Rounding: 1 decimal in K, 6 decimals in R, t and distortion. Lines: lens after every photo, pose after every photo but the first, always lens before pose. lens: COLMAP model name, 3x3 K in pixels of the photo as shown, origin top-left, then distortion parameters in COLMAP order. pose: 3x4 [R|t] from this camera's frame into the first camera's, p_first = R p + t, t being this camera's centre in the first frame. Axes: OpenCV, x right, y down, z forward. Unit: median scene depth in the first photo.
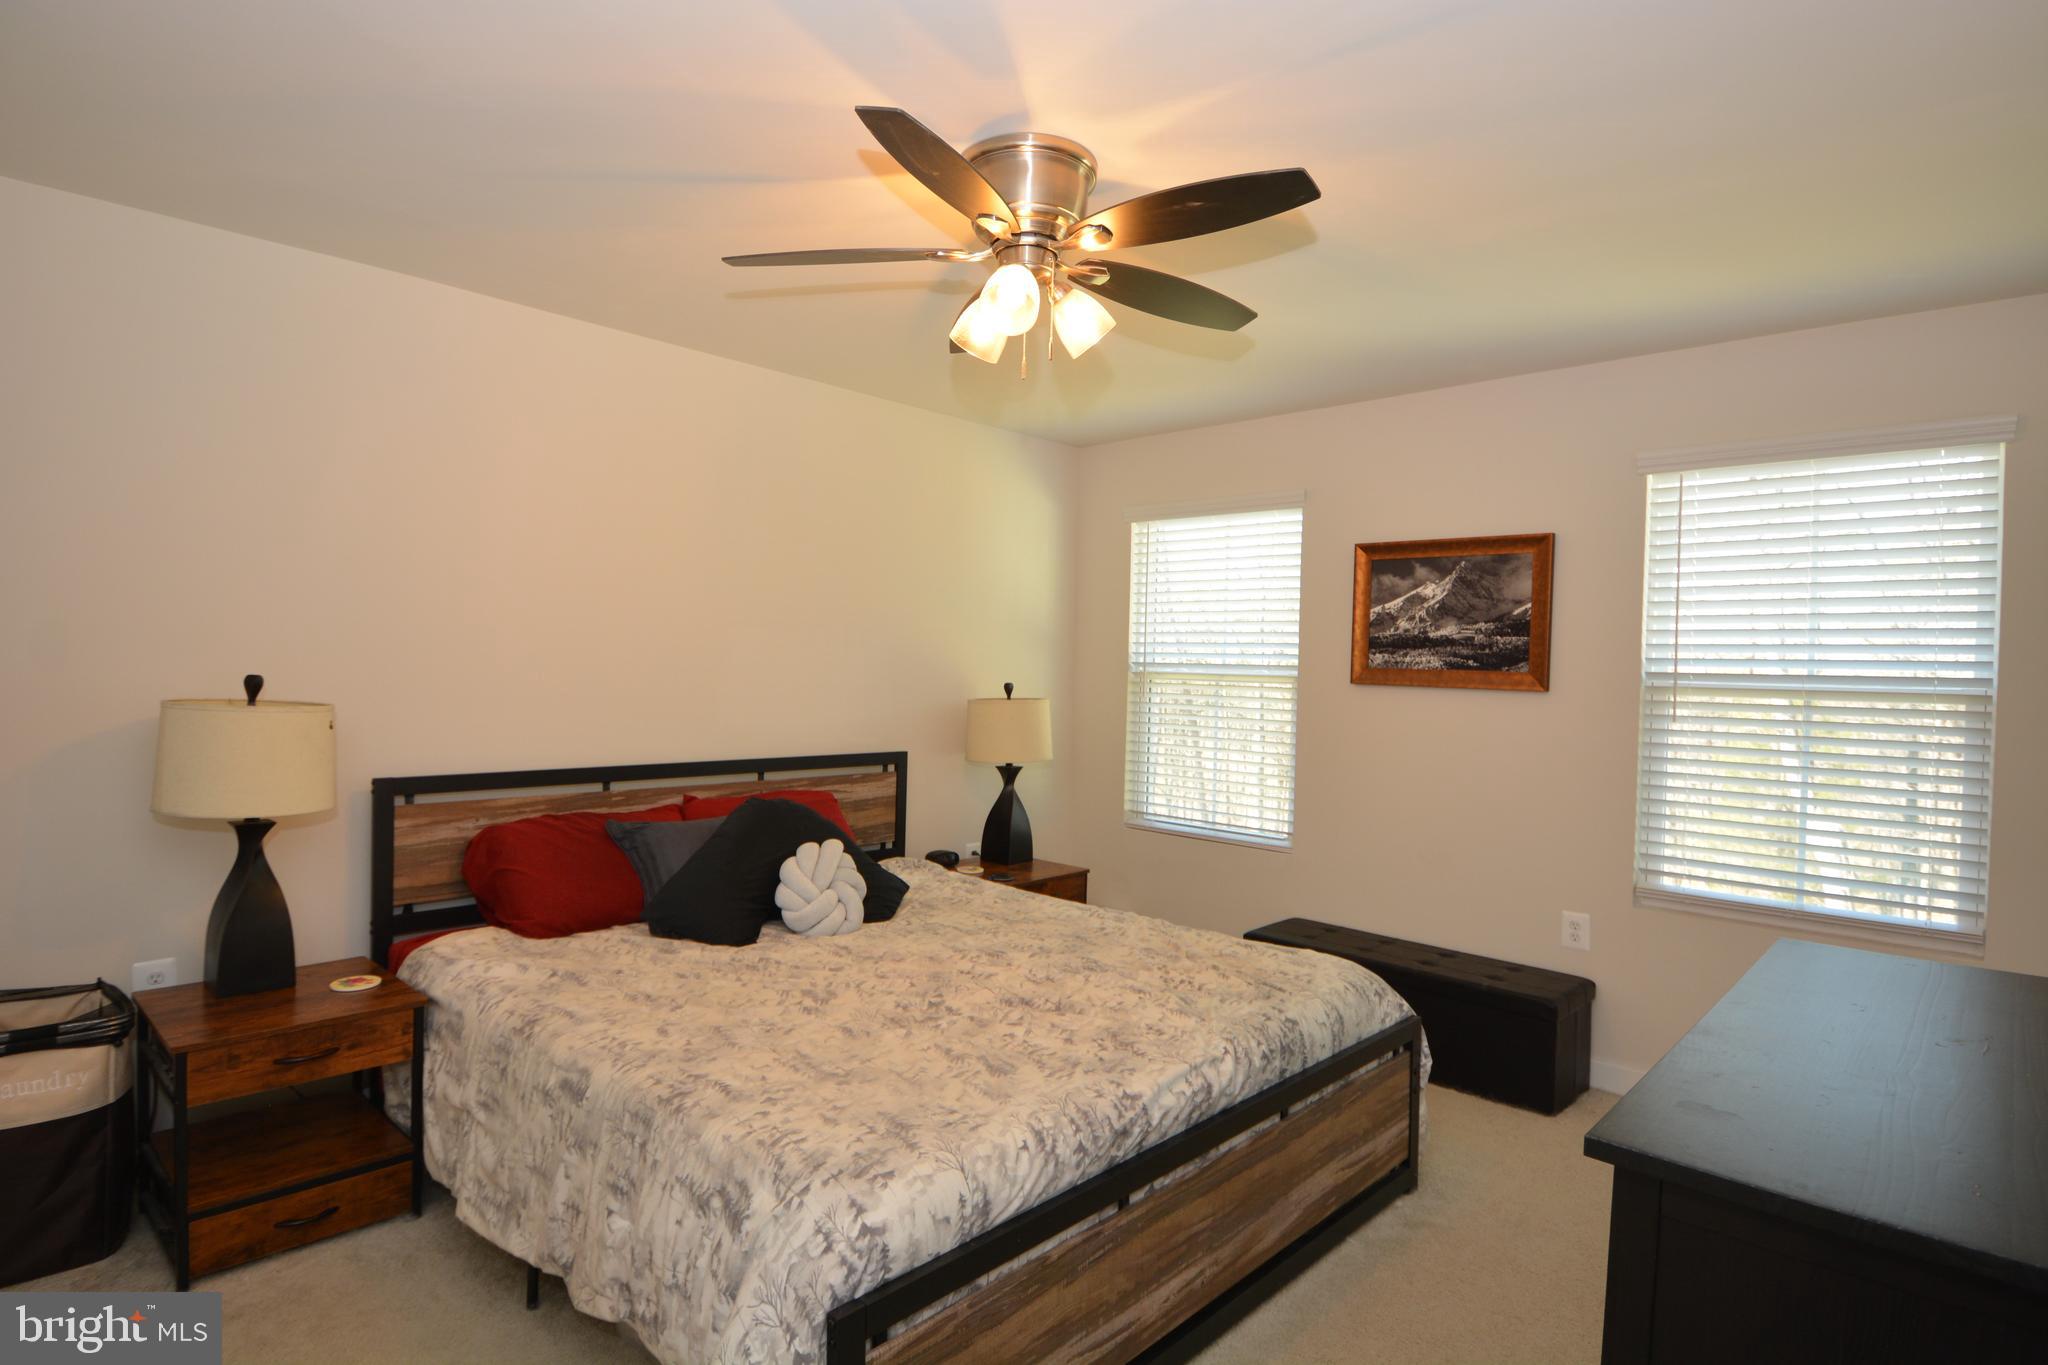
lens RADIAL K [[1075.2, 0, 1024.0], [0, 1075.2, 682.5], [0, 0, 1]] dist [-0.001050, -0.000324]
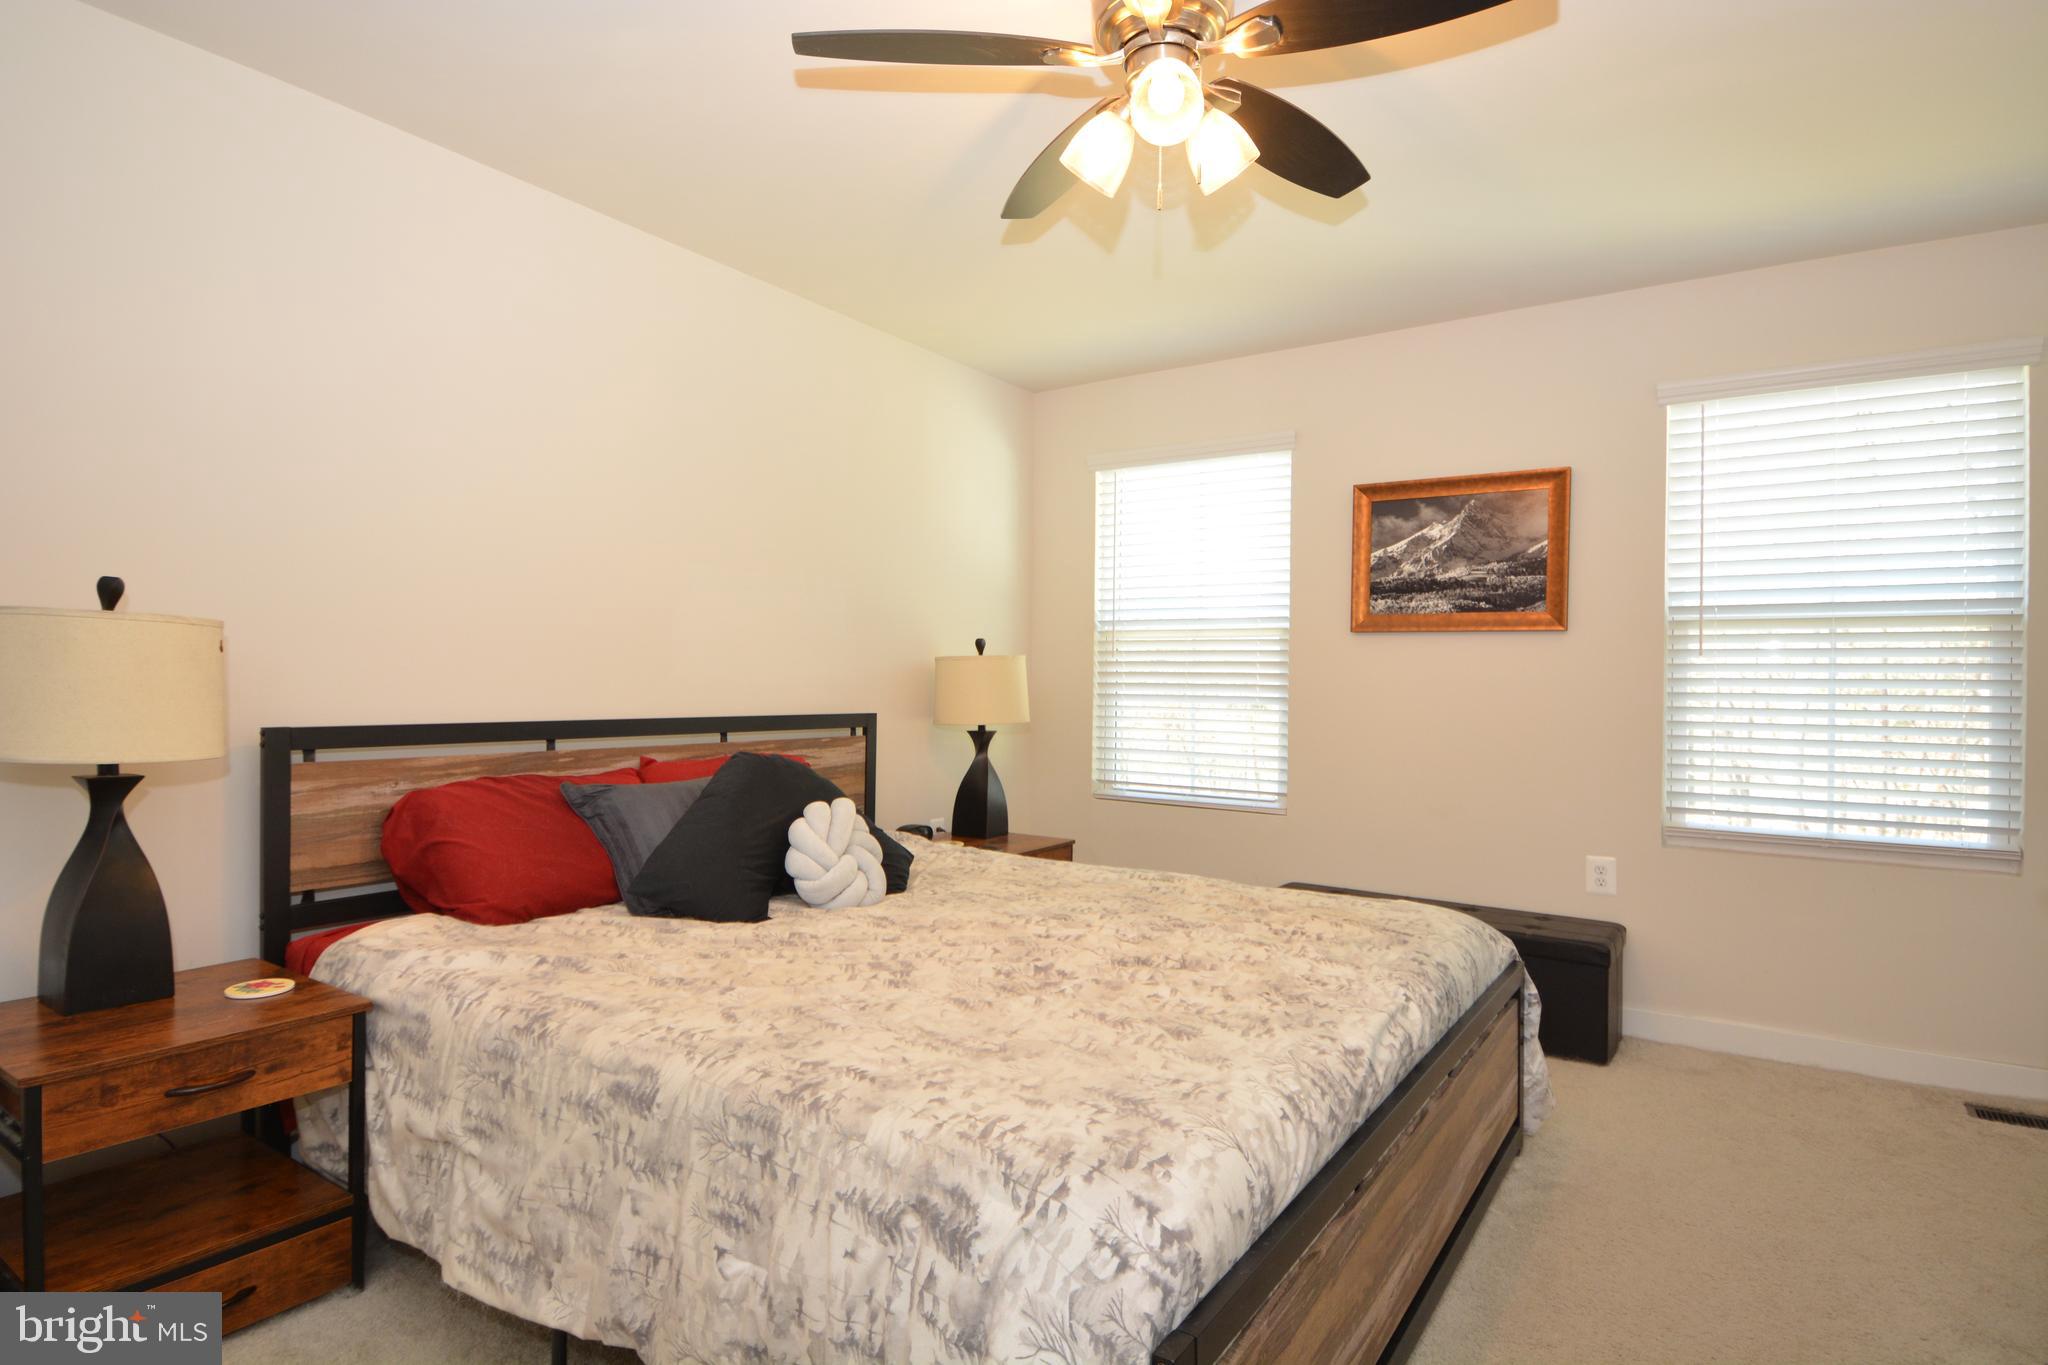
lens RADIAL K [[1076.8, 0, 1027.1], [0, 1076.8, 684.2], [0, 0, 1]] dist [0.002798, -0.009350]
pose [[0.986679, -0.012644, 0.162186, -0.224731], [0.014221, 0.999862, -0.008563, 0.086217], [-0.162056, 0.010756, 0.986723, 0.178644]]
